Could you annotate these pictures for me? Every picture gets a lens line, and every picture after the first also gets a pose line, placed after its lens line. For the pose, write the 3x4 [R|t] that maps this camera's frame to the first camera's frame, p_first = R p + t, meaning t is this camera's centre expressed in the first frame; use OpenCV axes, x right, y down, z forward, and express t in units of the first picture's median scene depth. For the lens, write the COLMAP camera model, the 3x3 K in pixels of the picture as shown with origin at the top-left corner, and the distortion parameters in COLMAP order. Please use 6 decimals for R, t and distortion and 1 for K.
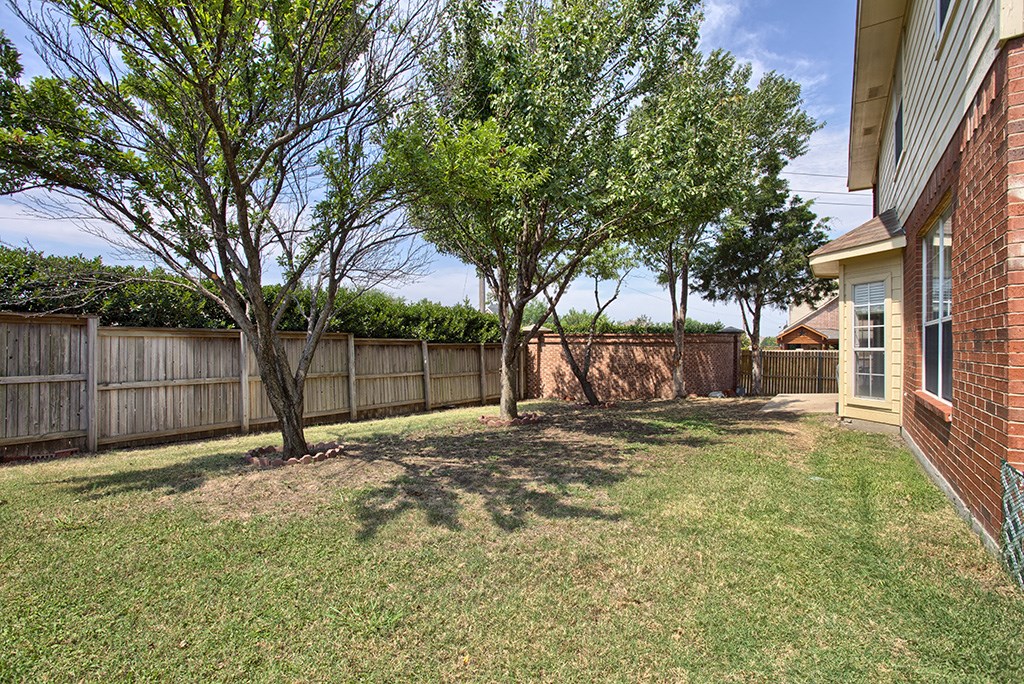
lens RADIAL K [[508.7, 0, 516.8], [0, 508.7, 342.1], [0, 0, 1]] dist [-0.075997, 0.034713]
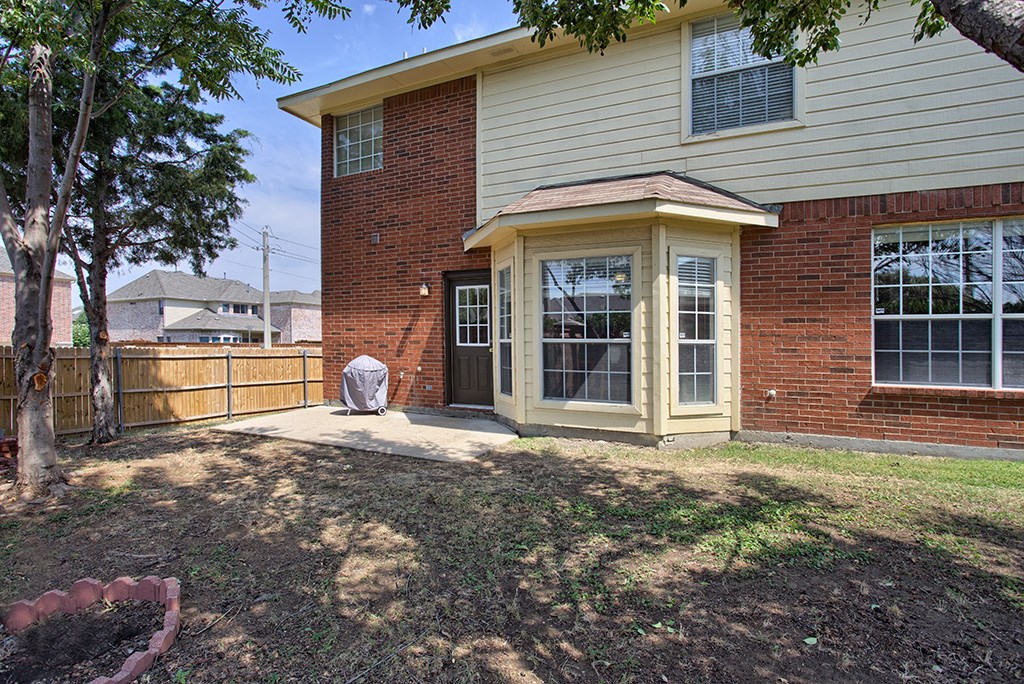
lens RADIAL K [[508.7, 0, 516.8], [0, 508.7, 342.1], [0, 0, 1]] dist [-0.075997, 0.034713]
pose [[-0.107778, -0.002704, 0.994171, -0.052413], [-0.009947, 0.999949, 0.001642, 0.016989], [-0.994125, -0.009712, -0.107799, 1.371166]]
